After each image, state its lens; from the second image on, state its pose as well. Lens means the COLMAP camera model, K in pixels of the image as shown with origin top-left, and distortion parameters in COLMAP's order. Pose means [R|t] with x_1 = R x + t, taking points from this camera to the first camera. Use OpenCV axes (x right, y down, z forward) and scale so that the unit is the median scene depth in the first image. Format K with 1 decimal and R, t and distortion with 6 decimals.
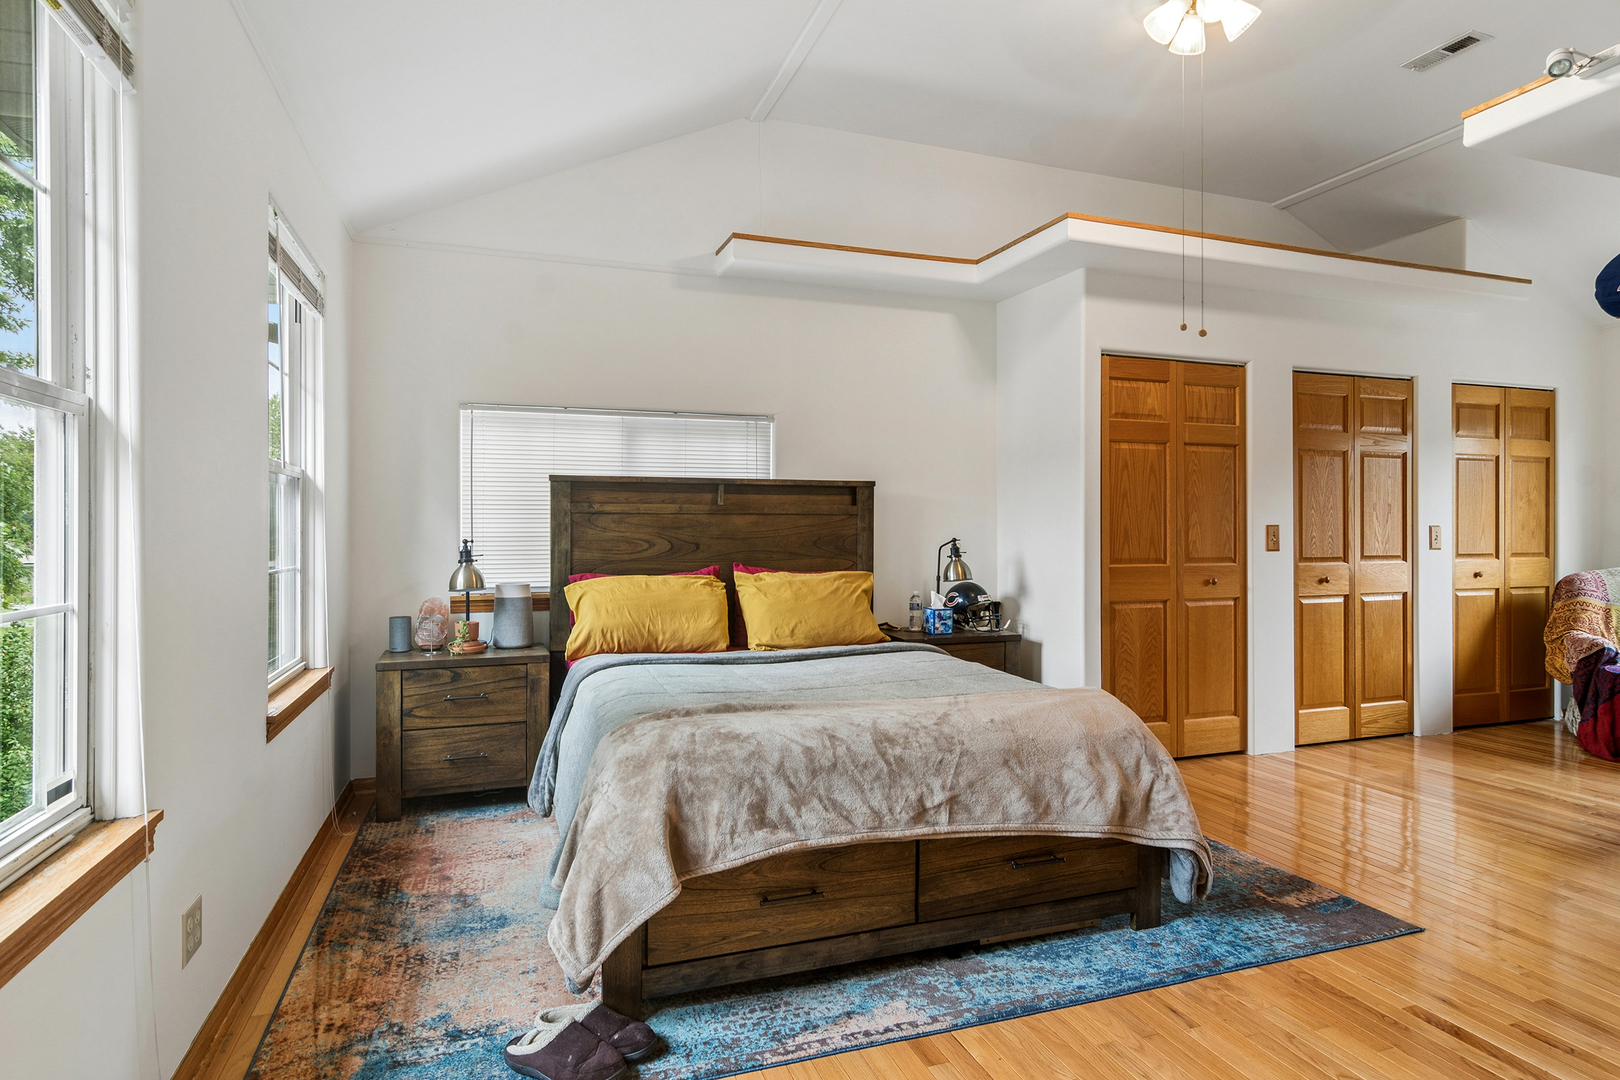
lens RADIAL K [[878.9, 0, 804.0], [0, 878.9, 538.4], [0, 0, 1]] dist [0.000898, -0.002333]
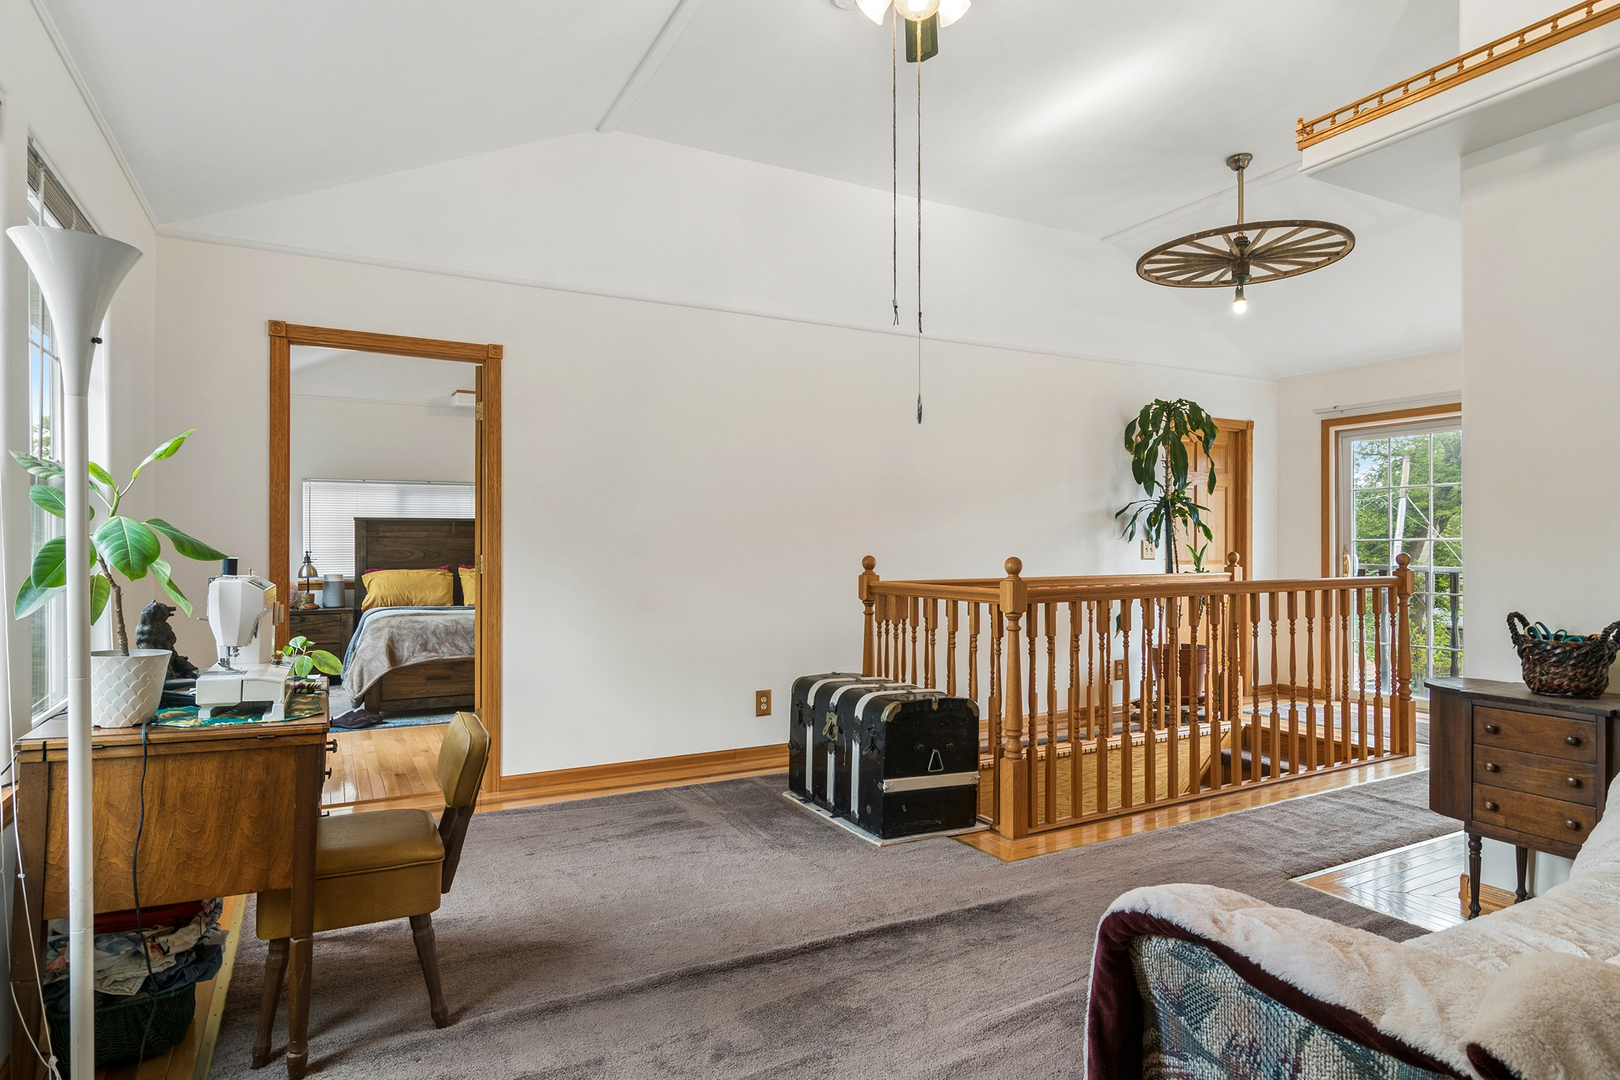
lens RADIAL K [[878.9, 0, 798.5], [0, 878.9, 546.4], [0, 0, 1]] dist [0.000898, -0.002333]
pose [[0.987402, -0.004257, 0.158174, 0.379615], [0.005223, 0.999970, -0.005687, 0.007078], [-0.158145, 0.006442, 0.987395, -1.088575]]
